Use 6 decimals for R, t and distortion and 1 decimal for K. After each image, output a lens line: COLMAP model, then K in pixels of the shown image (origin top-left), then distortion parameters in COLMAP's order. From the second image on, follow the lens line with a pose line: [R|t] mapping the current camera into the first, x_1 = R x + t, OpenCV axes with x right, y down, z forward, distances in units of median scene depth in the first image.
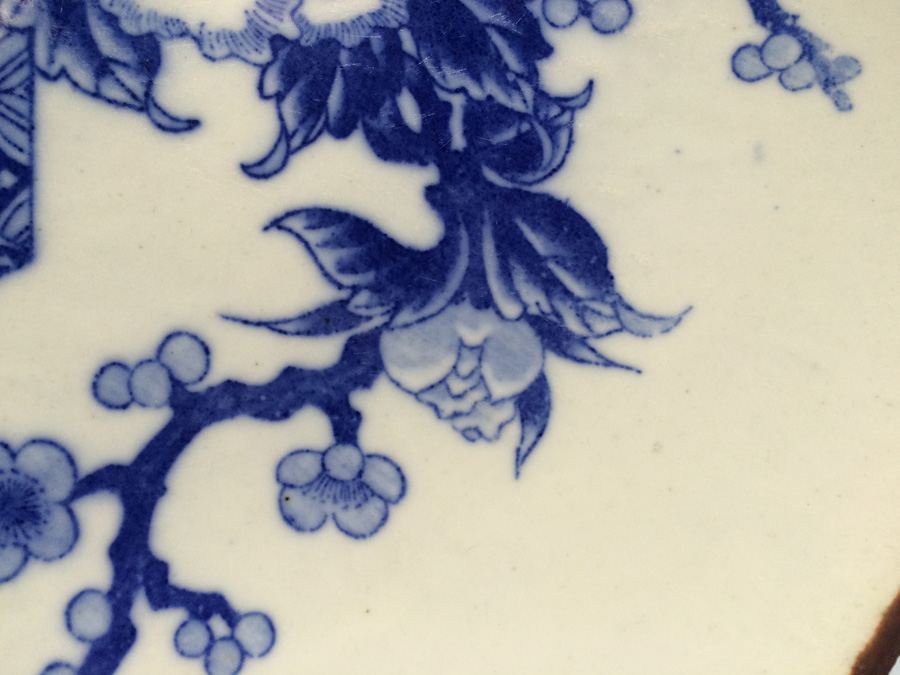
lens RADIAL K [[879.9, 0, 450.0], [0, 879.9, 337.5], [0, 0, 1]] dist [0.083306, -0.189086]
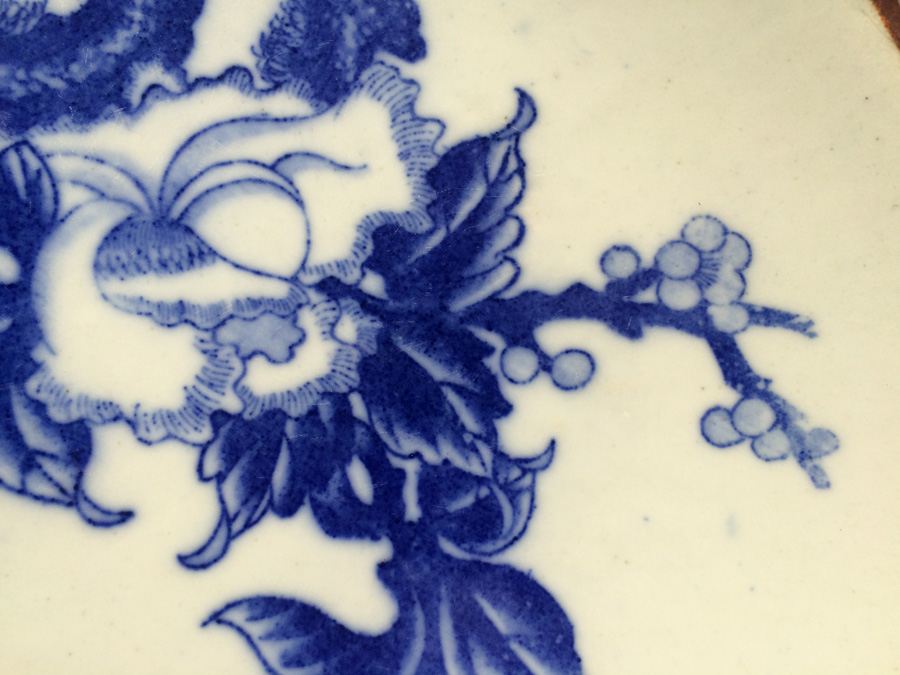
lens RADIAL K [[879.9, 0, 450.0], [0, 879.9, 337.5], [0, 0, 1]] dist [0.083306, -0.189086]
pose [[0.999925, -0.011267, 0.004794, 0.047427], [0.011410, 0.999457, -0.030923, -0.384116], [-0.004443, 0.030975, 0.999510, 0.056684]]
